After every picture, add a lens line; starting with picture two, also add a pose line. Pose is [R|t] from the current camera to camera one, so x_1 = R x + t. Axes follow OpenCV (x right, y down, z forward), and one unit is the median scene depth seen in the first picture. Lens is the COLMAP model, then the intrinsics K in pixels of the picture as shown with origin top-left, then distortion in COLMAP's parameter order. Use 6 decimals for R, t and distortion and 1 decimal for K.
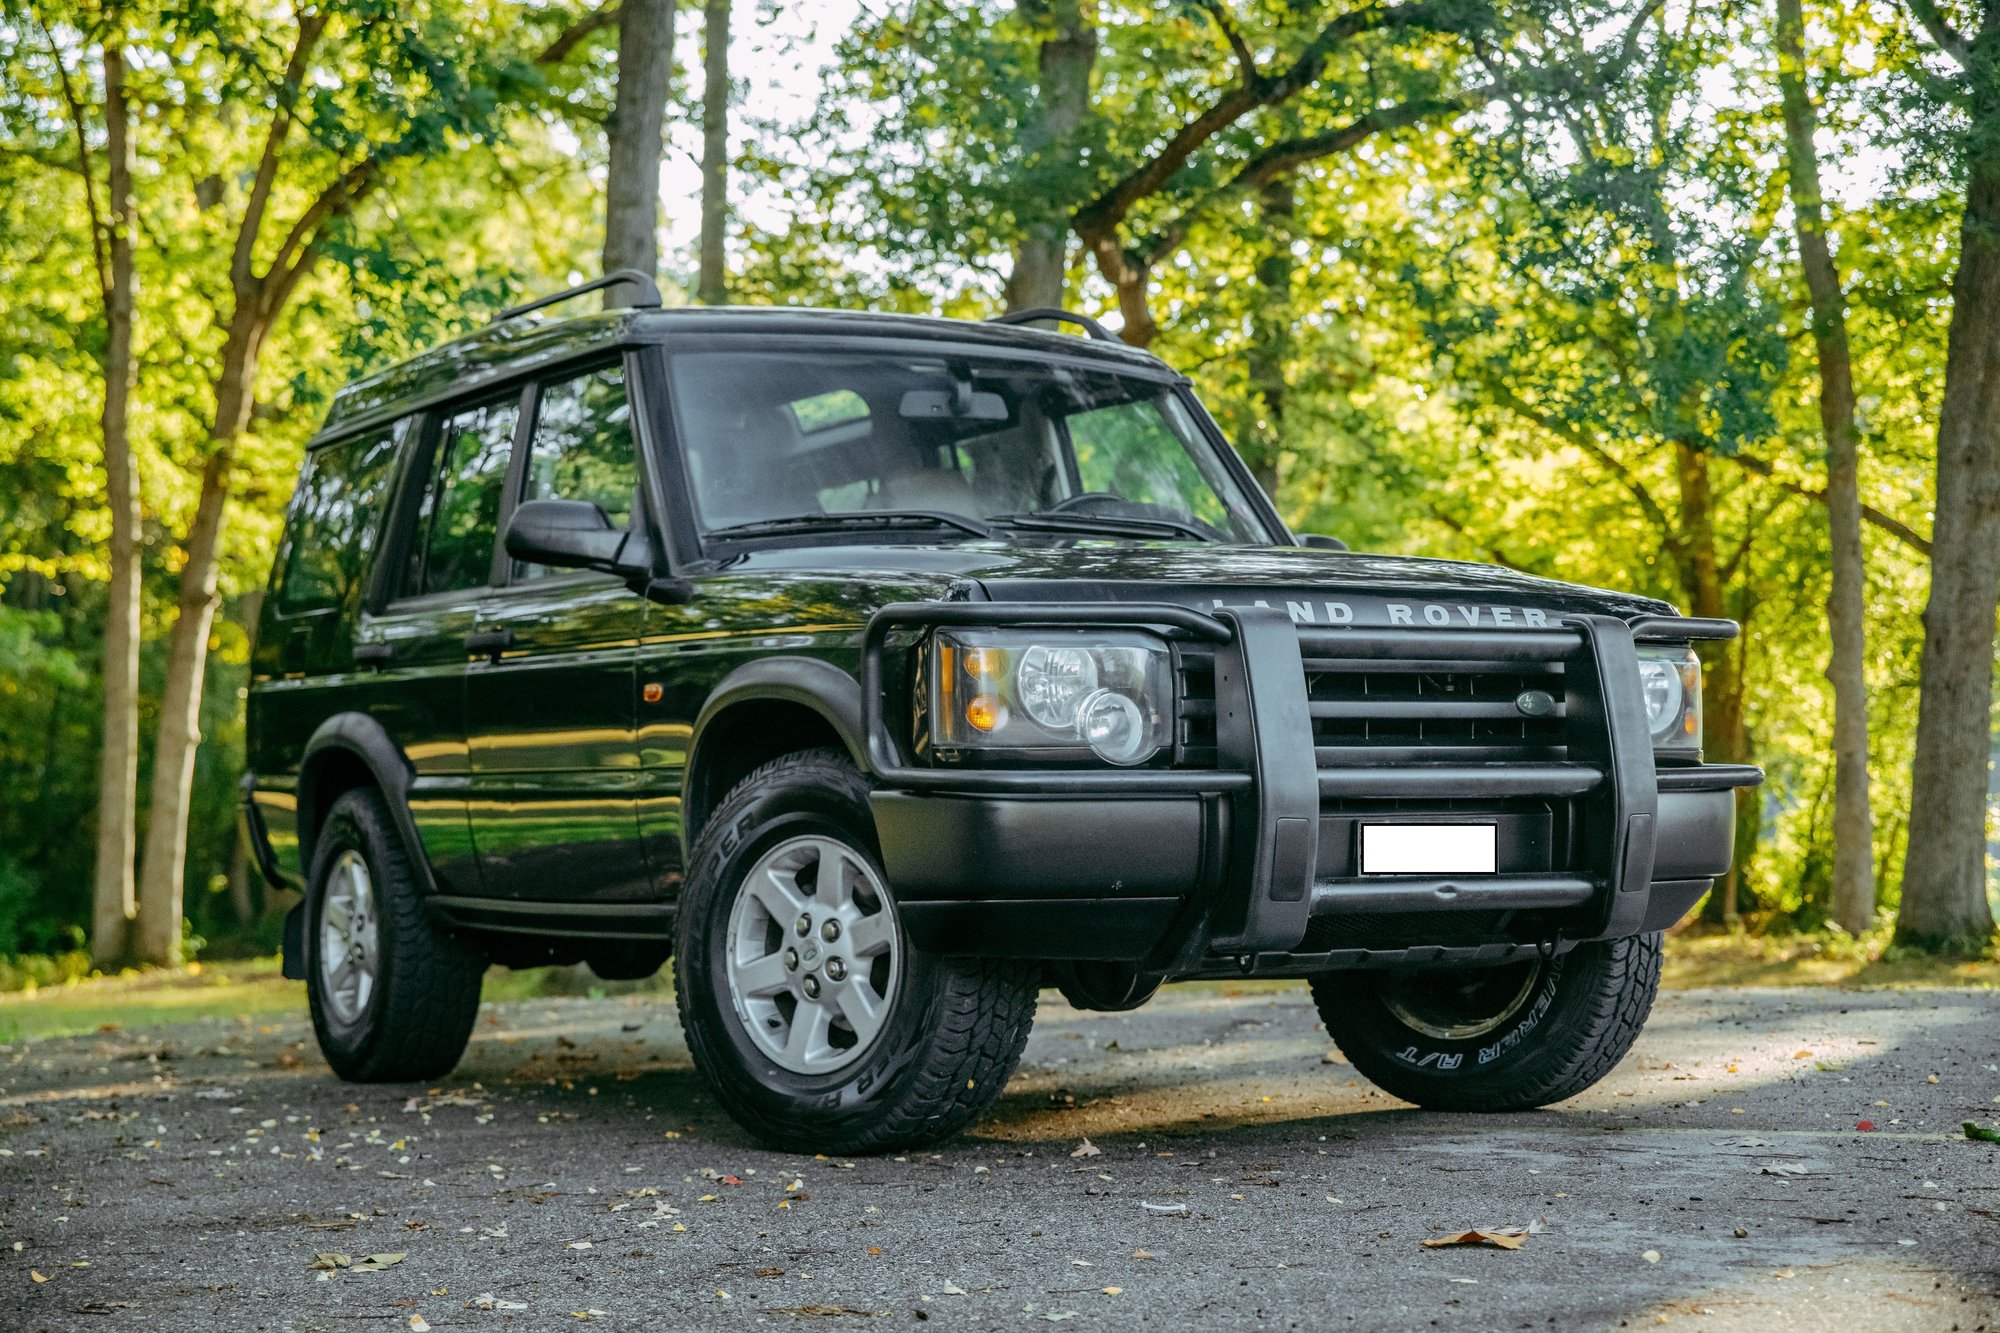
lens RADIAL K [[2882.0, 0, 1000.0], [0, 2882.0, 666.5], [0, 0, 1]] dist [0.158823, -0.000319]
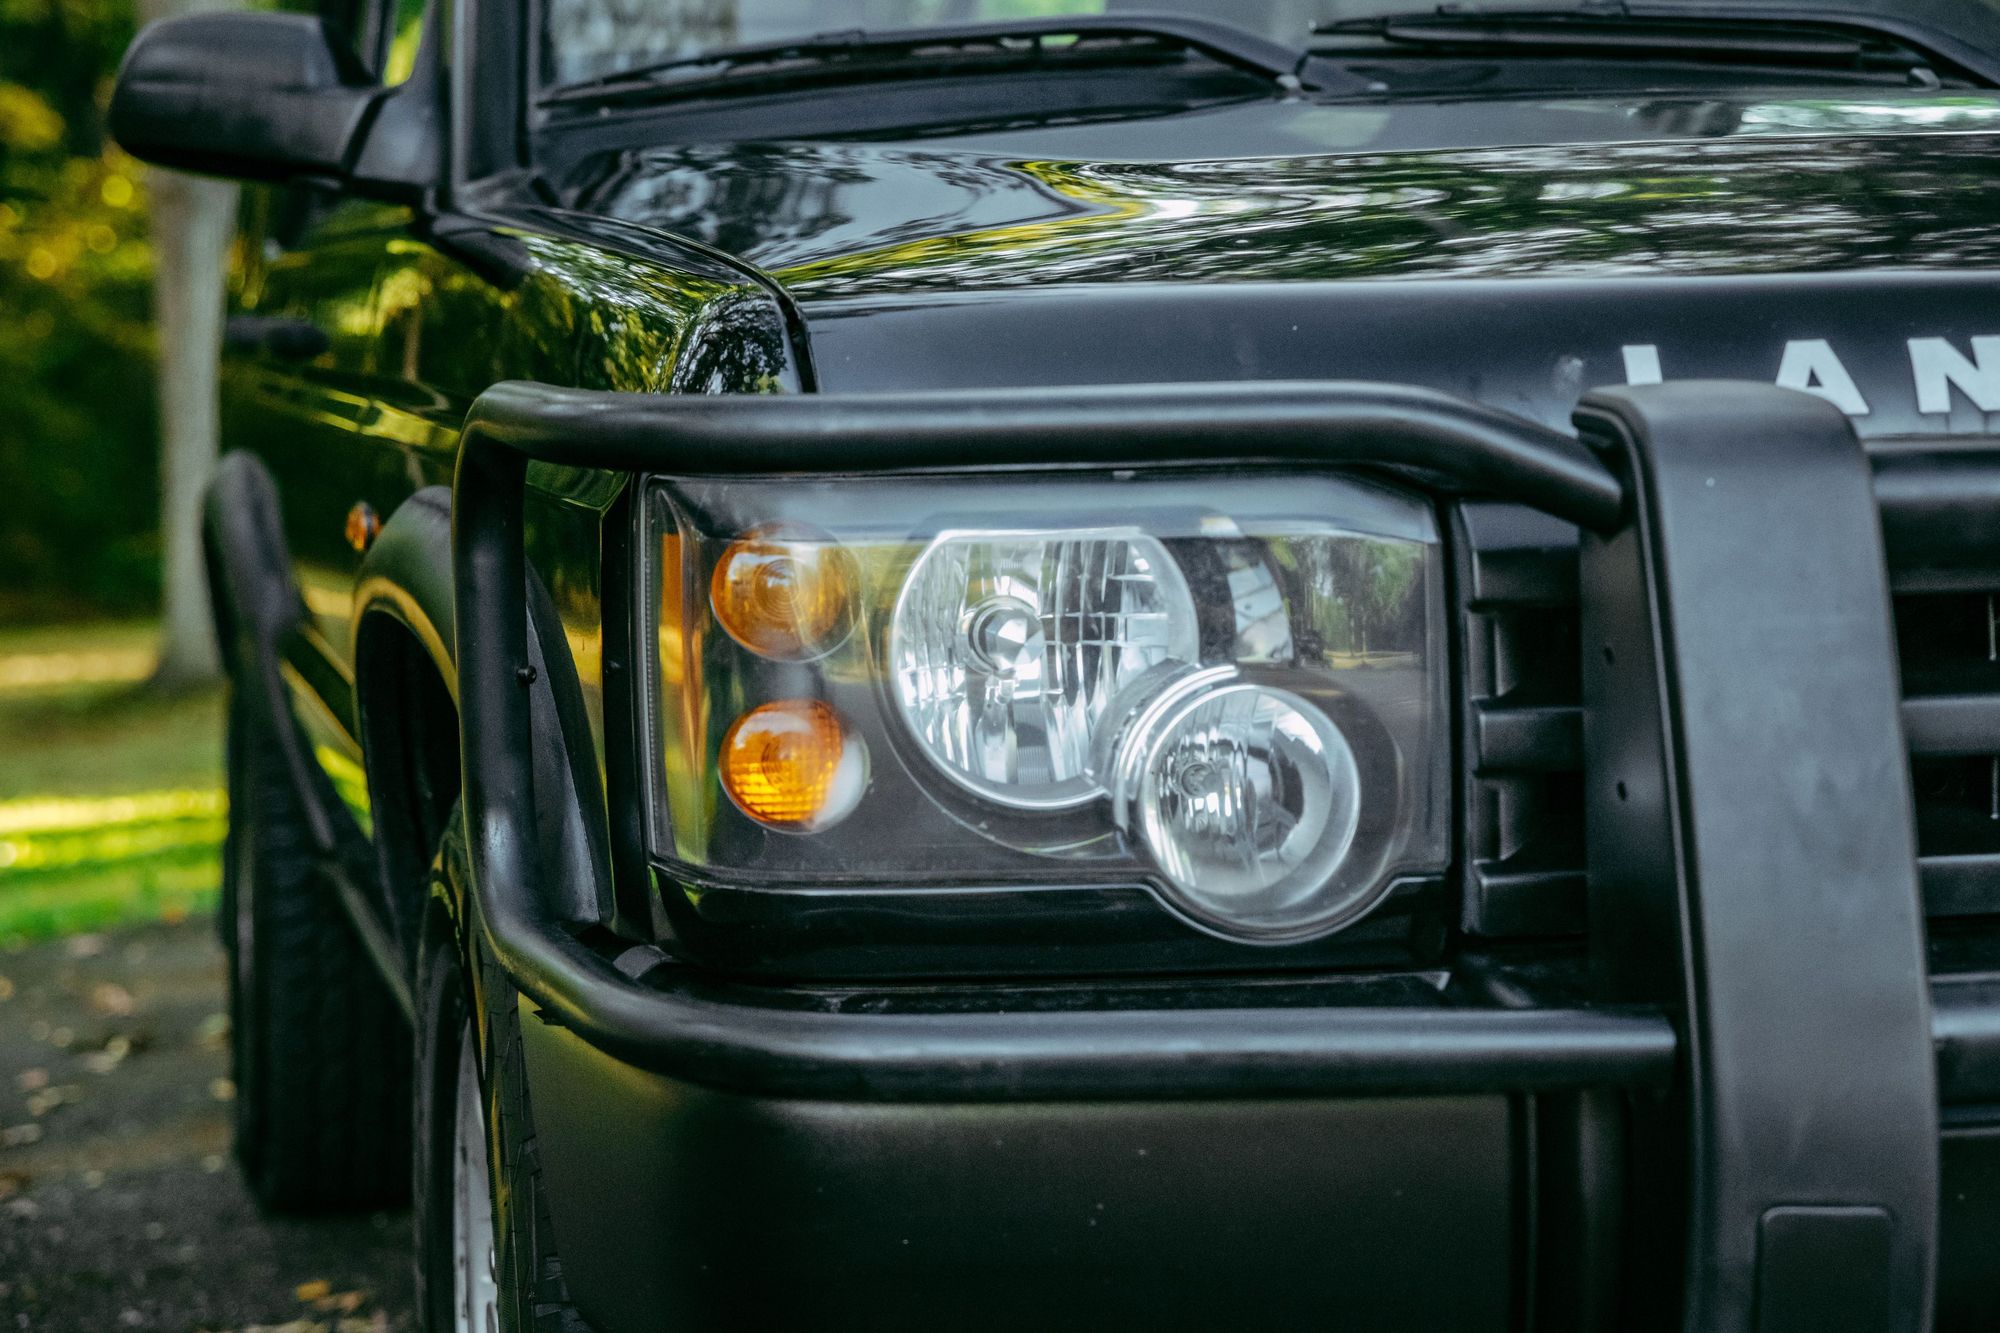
lens RADIAL K [[3898.2, 0, 1000.0], [0, 3898.2, 666.5], [0, 0, 1]] dist [0.066201, 0.059278]
pose [[0.960442, 0.017819, -0.277910, 0.101298], [0.017841, 0.991963, 0.125261, -0.034271], [0.277908, -0.125264, 0.952405, 0.506702]]
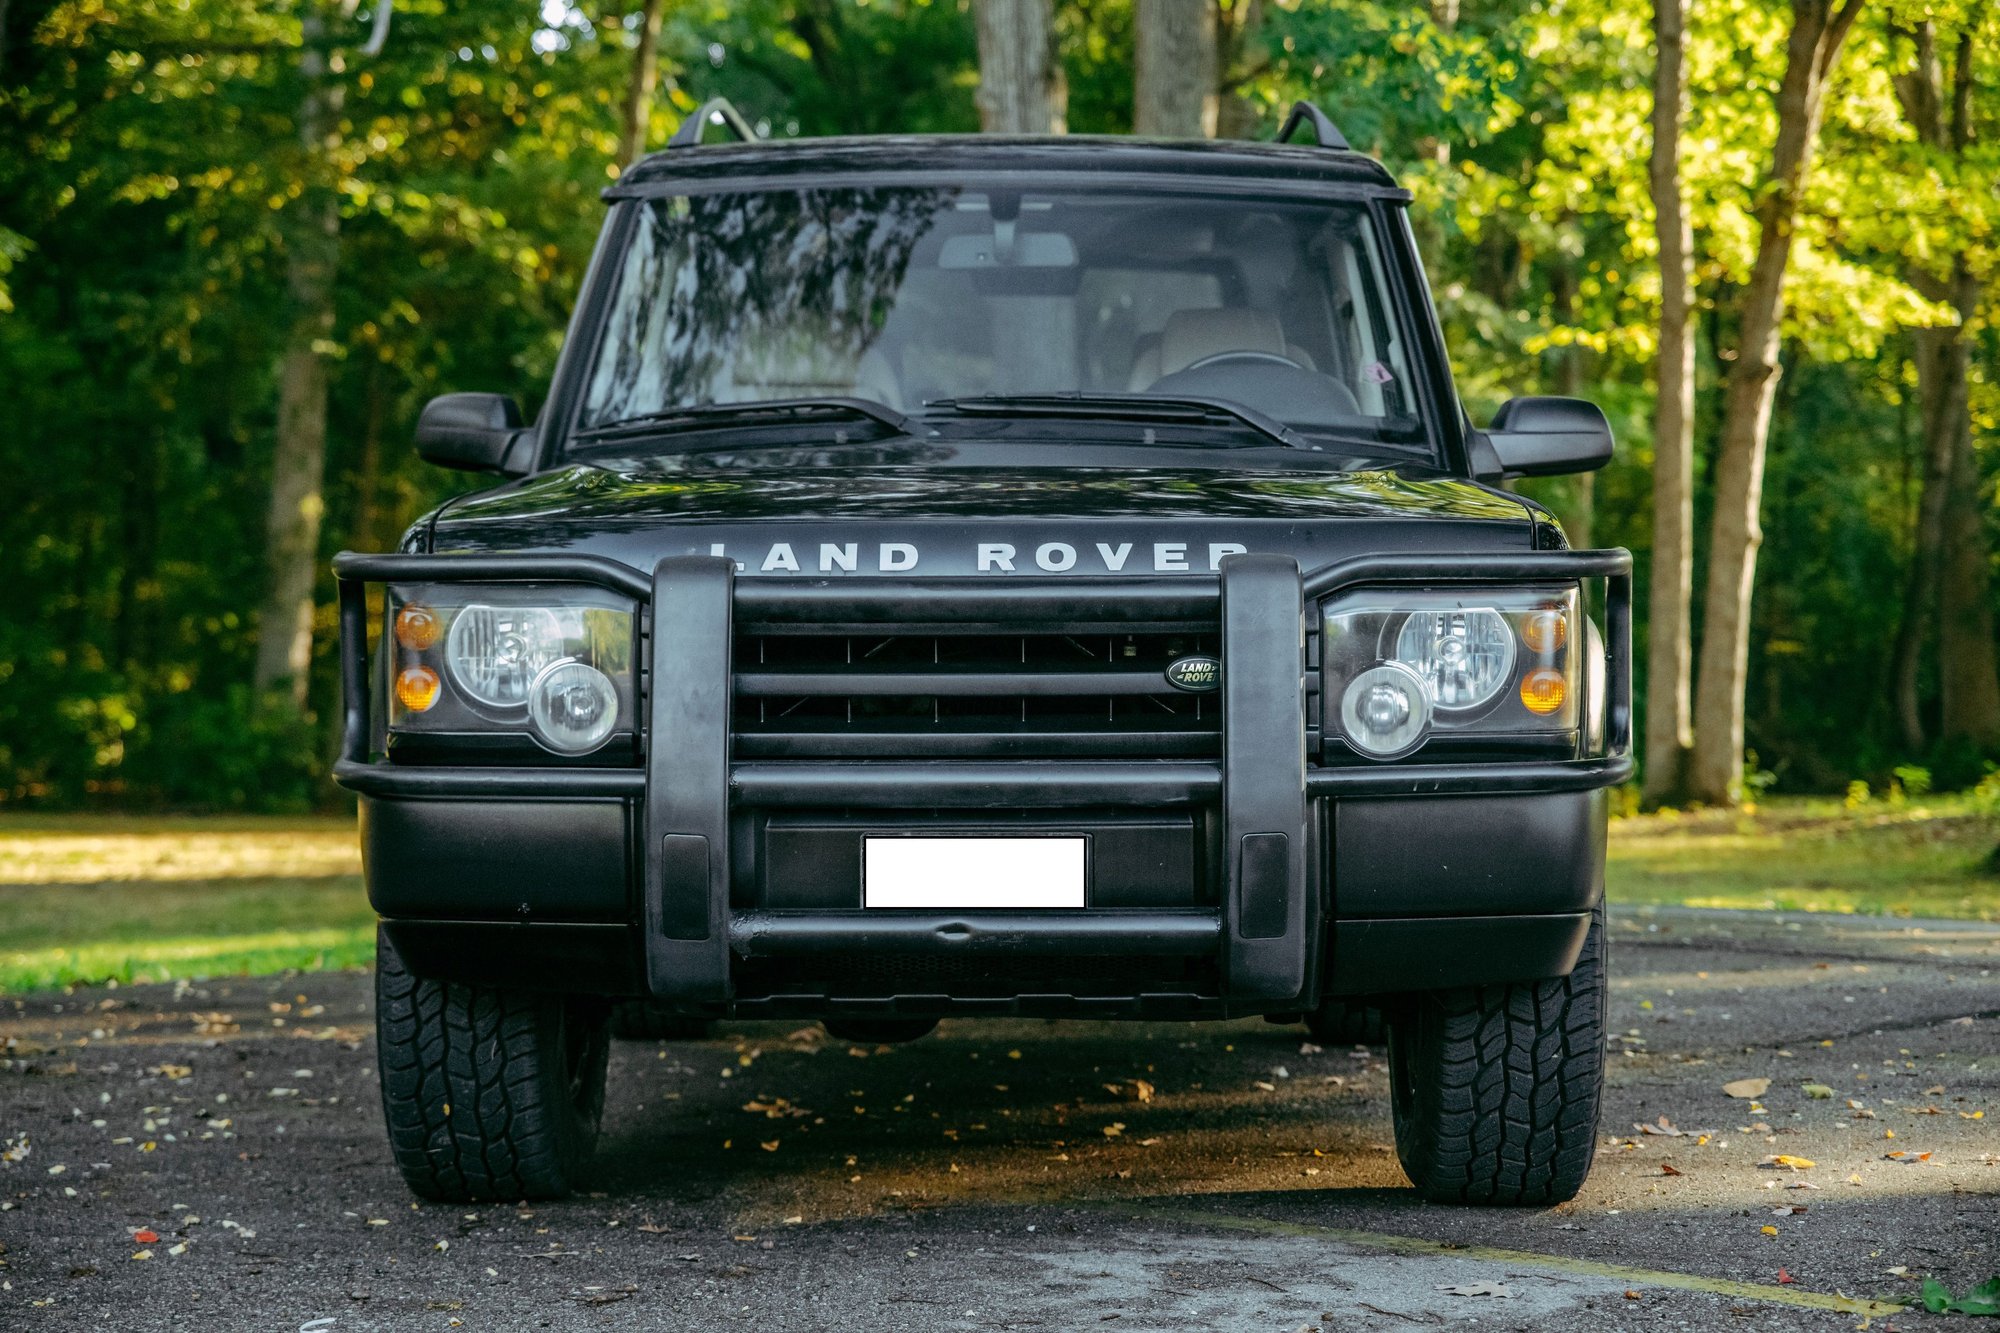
lens RADIAL K [[3453.3, 0, 1000.0], [0, 3453.3, 666.5], [0, 0, 1]] dist [0.237163, -0.054768]
pose [[0.859175, 0.021338, -0.511237, 0.516643], [0.012269, 0.997984, 0.062272, -0.039438], [0.511535, -0.059775, 0.857181, 0.192747]]
